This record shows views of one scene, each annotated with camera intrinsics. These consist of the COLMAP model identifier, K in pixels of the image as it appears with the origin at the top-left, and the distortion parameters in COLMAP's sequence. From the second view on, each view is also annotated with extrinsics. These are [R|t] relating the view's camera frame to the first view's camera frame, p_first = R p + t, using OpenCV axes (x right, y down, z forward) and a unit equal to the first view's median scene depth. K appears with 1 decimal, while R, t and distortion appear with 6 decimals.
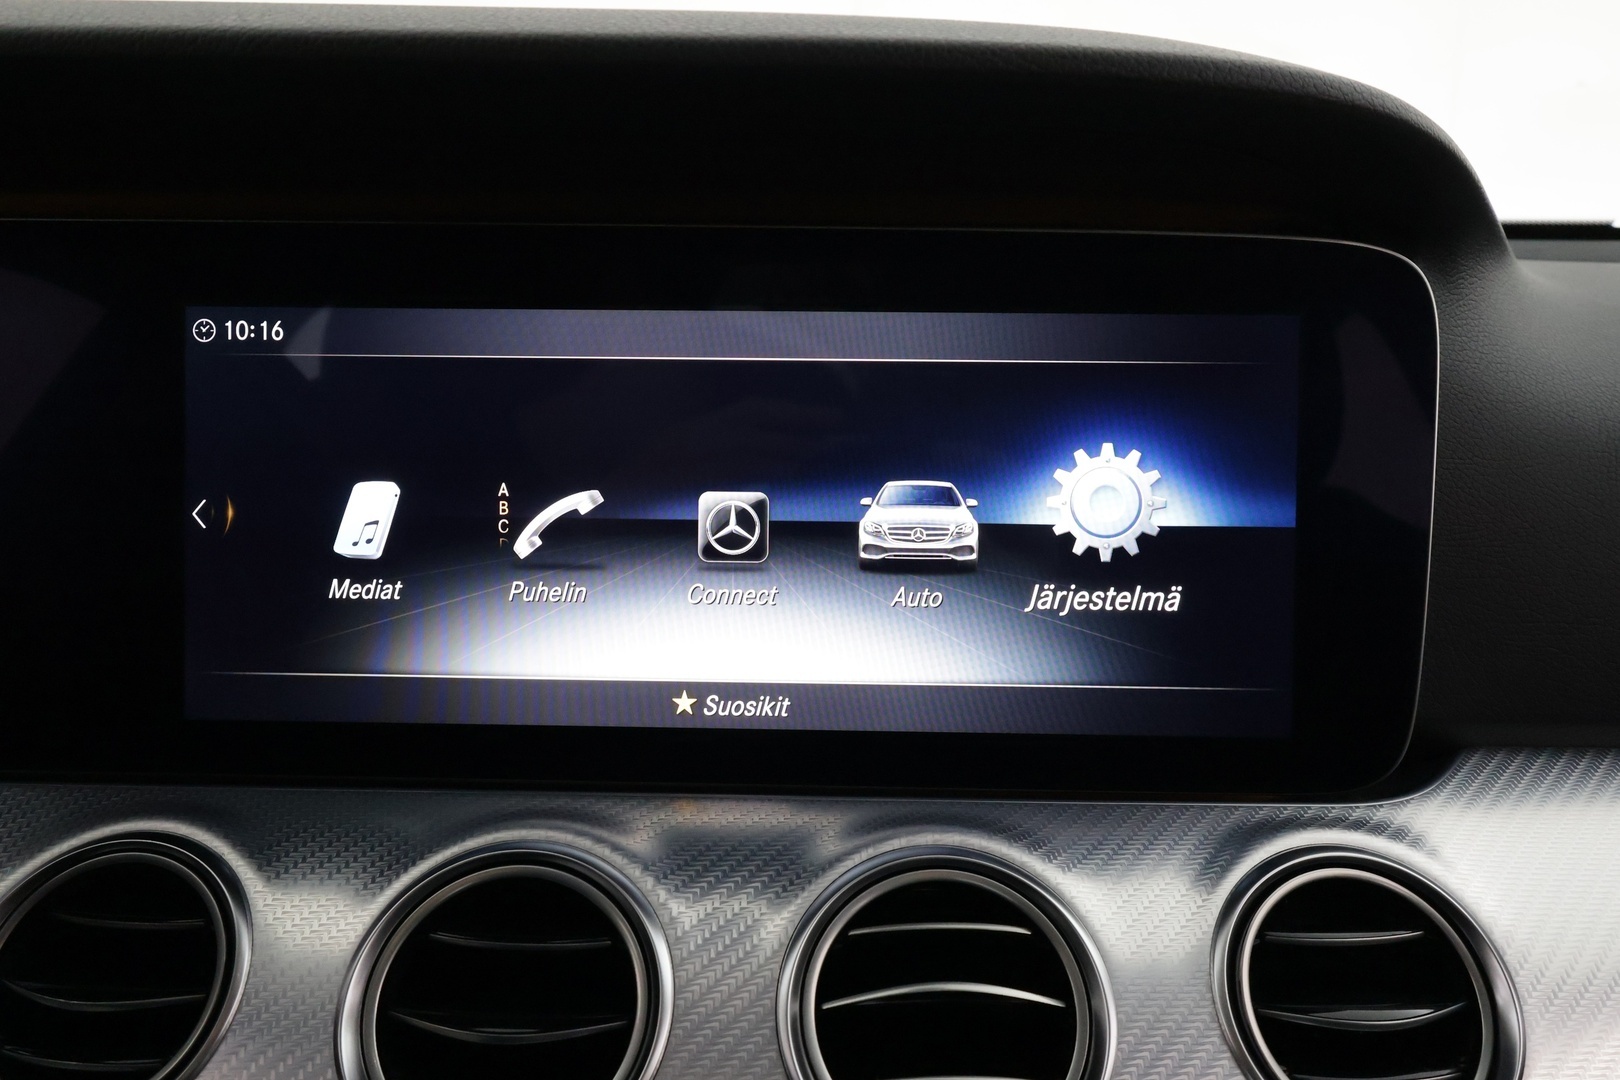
lens RADIAL K [[1262.6, 0, 807.2], [0, 1262.6, 539.3], [0, 0, 1]] dist [0.004171, 0.001380]
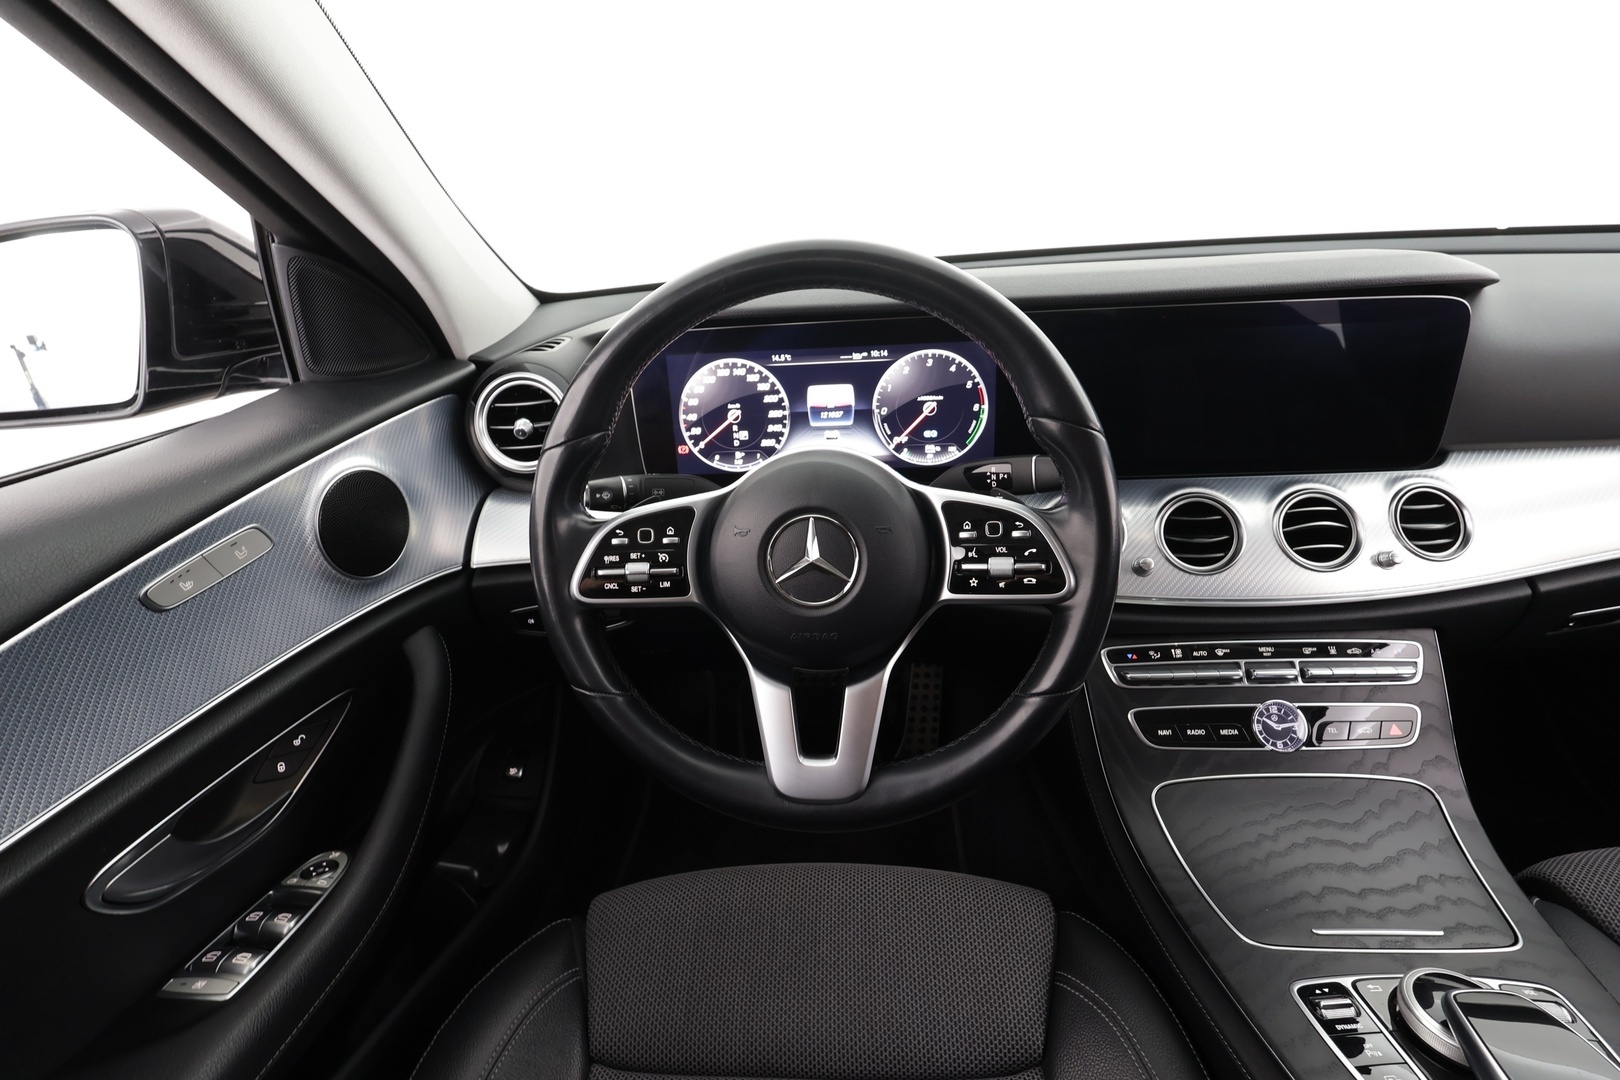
lens RADIAL K [[756.6, 0, 812.2], [0, 756.6, 542.0], [0, 0, 1]] dist [-0.000227, 0.001090]
pose [[0.997563, -0.044833, -0.053454, -1.258456], [0.057875, 0.959644, 0.275197, -0.299751], [0.038959, -0.277620, 0.959901, -1.231171]]
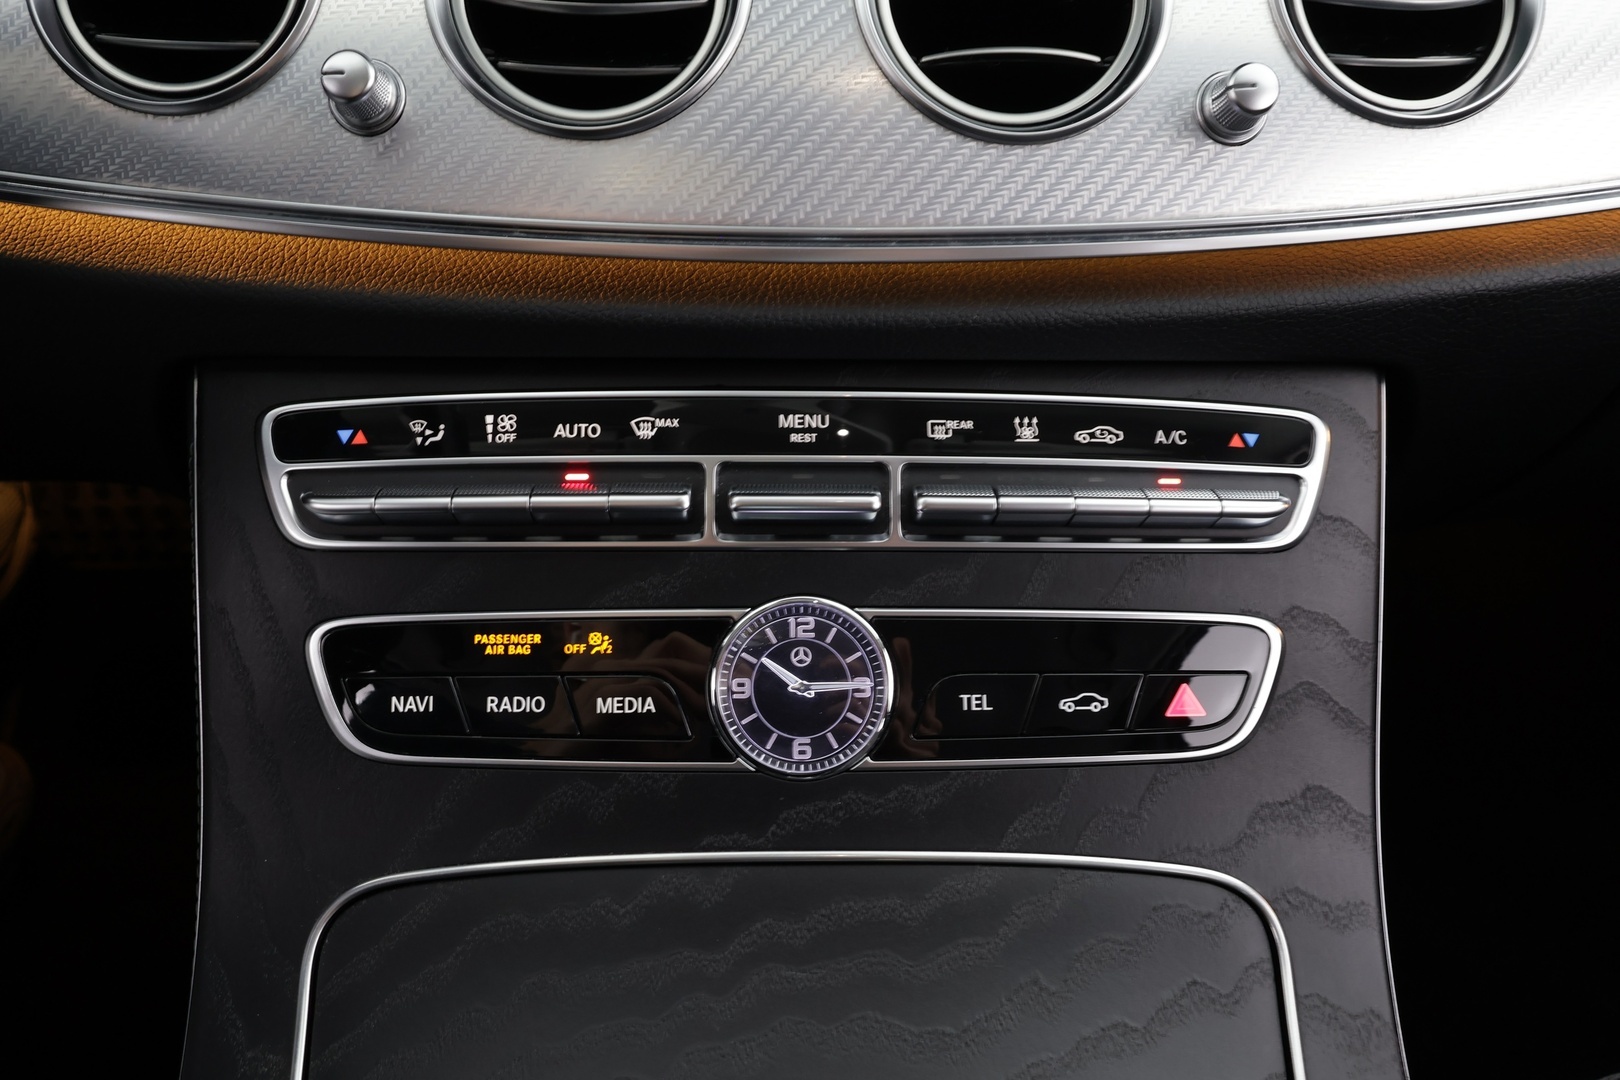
lens RADIAL K [[1236.7, 0, 804.9], [0, 1236.7, 550.1], [0, 0, 1]] dist [0.002739, 0.013433]
pose [[0.998895, -0.016424, 0.044034, -0.111729], [-0.003972, 0.904094, 0.427316, 0.345254], [-0.046829, -0.427019, 0.903029, -0.115090]]
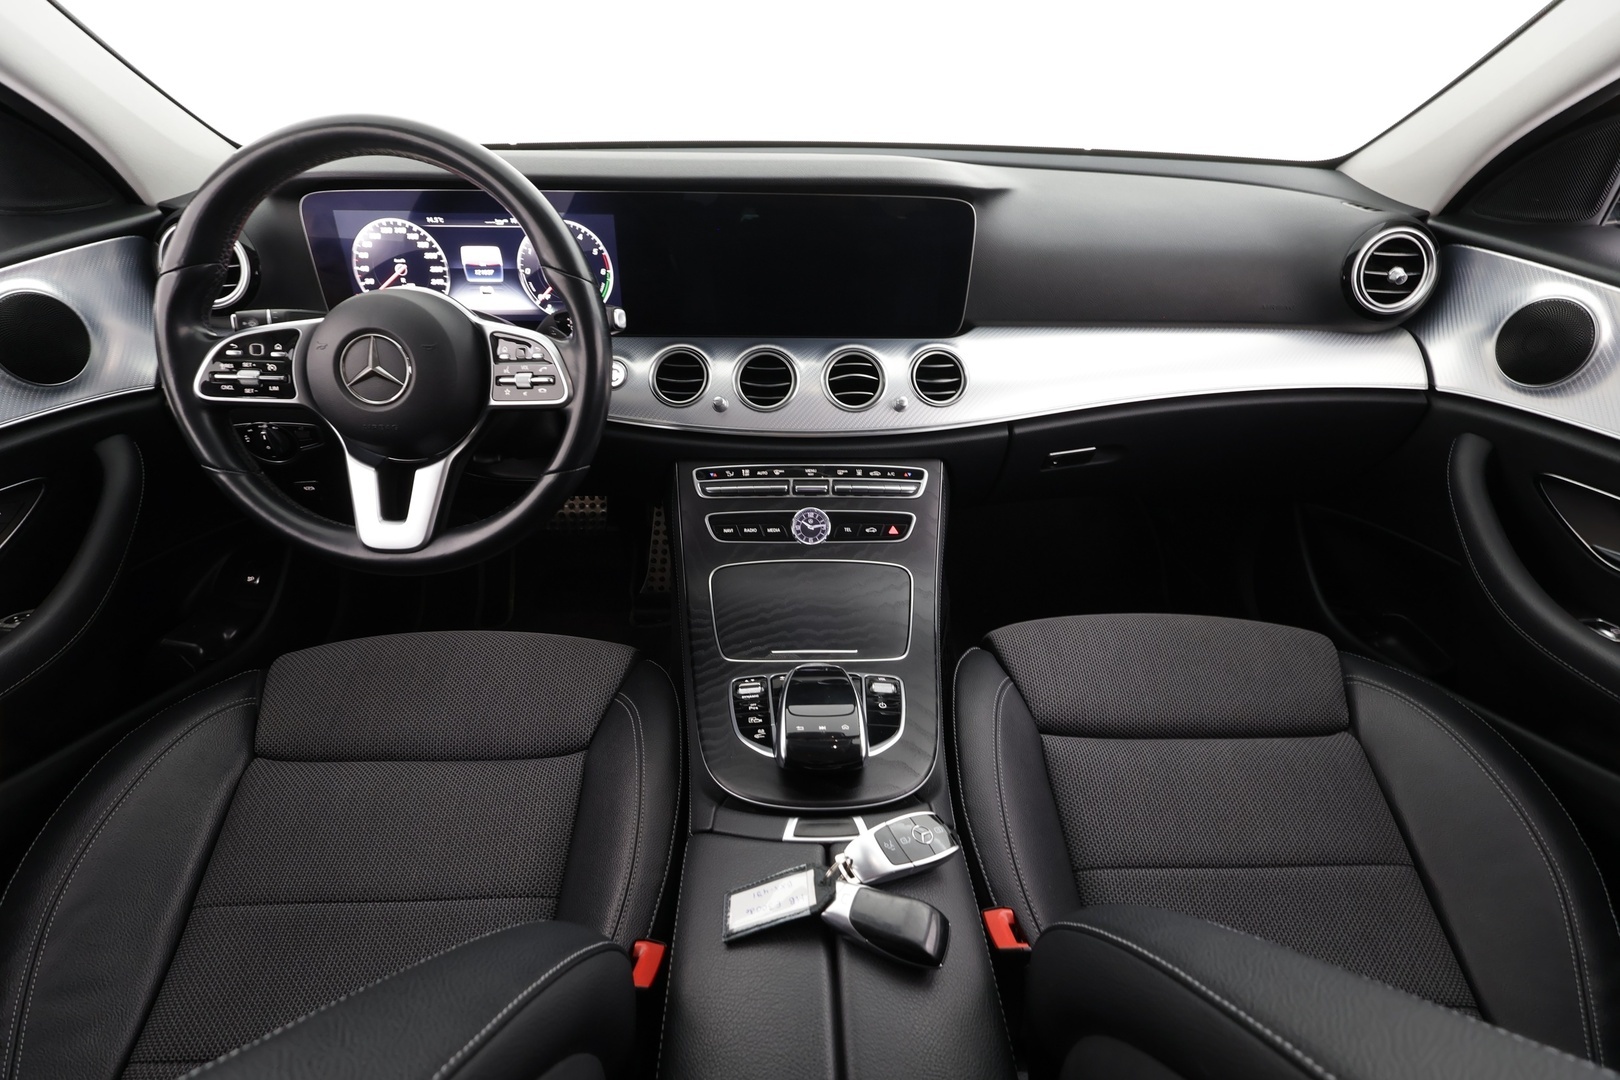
lens RADIAL K [[756.6, 0, 815.7], [0, 756.6, 542.6], [0, 0, 1]] dist [-0.000227, 0.001090]
pose [[0.998897, -0.021008, 0.041995, -0.175724], [0.002816, 0.919529, 0.393011, -0.204524], [-0.046872, -0.392459, 0.918574, -1.932506]]
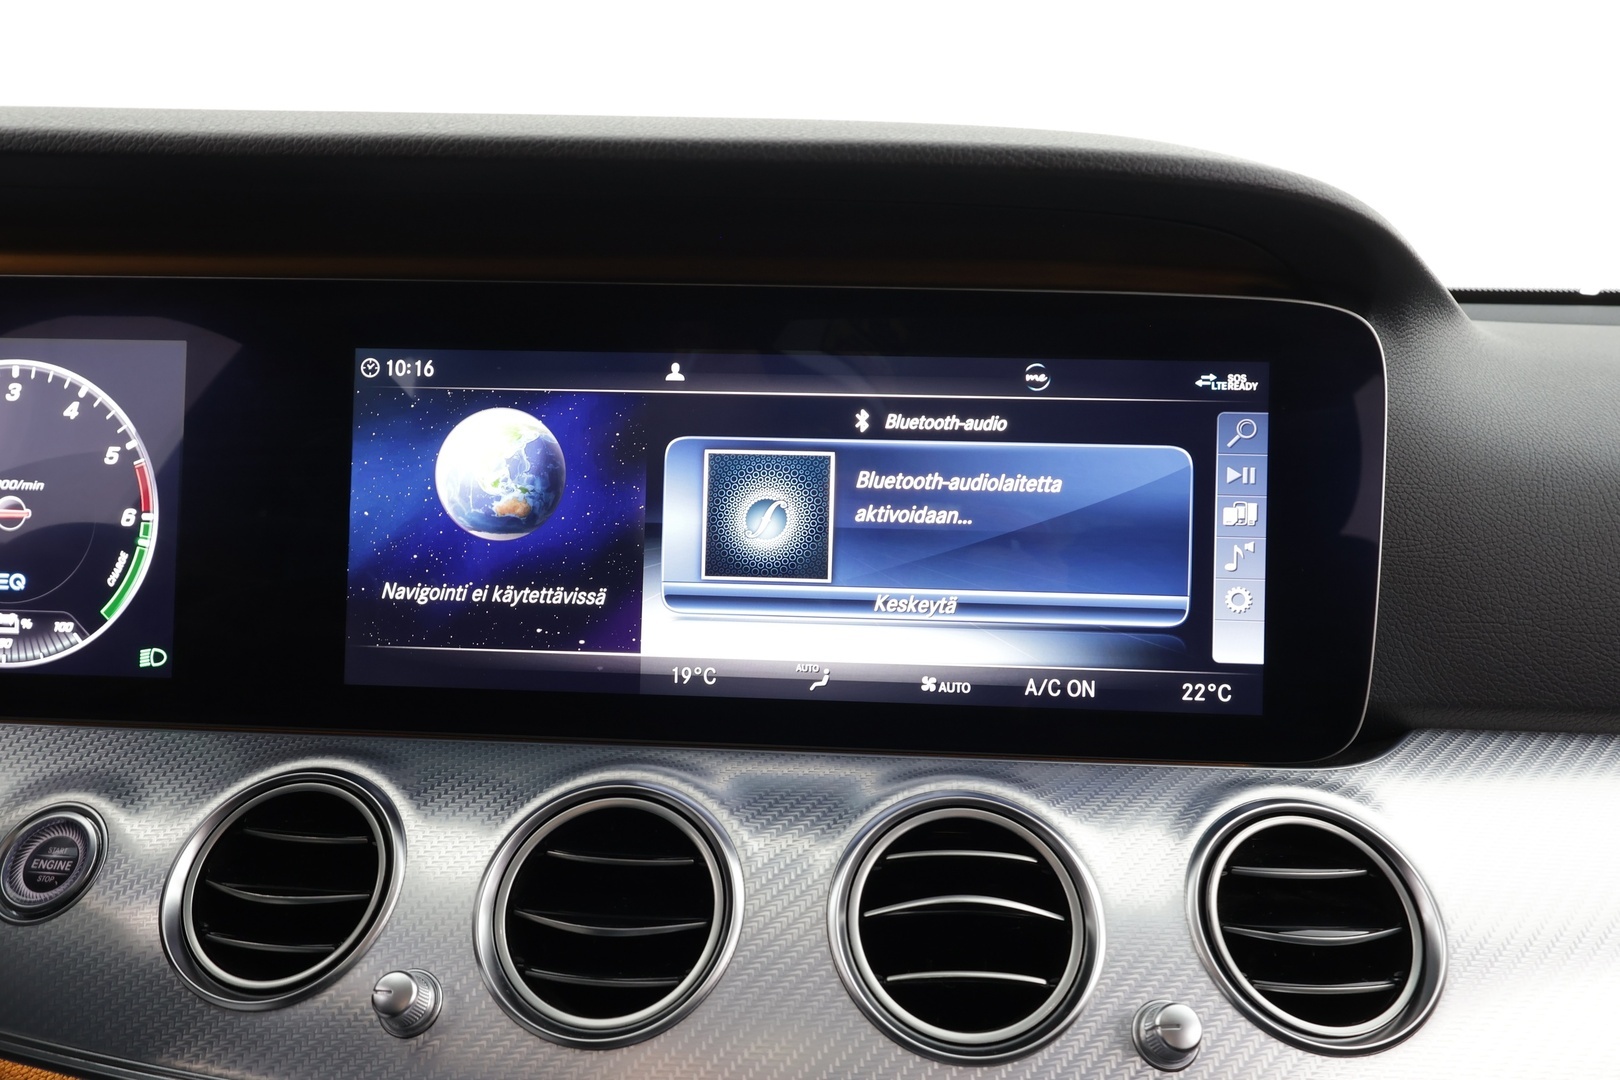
lens RADIAL K [[1236.7, 0, 811.2], [0, 1236.7, 542.4], [0, 0, 1]] dist [0.002739, 0.013433]
pose [[0.999239, 0.013344, -0.036642, -0.000649], [-0.014837, 0.999057, -0.040806, 0.056213], [0.036063, 0.041318, 0.998495, -0.213930]]
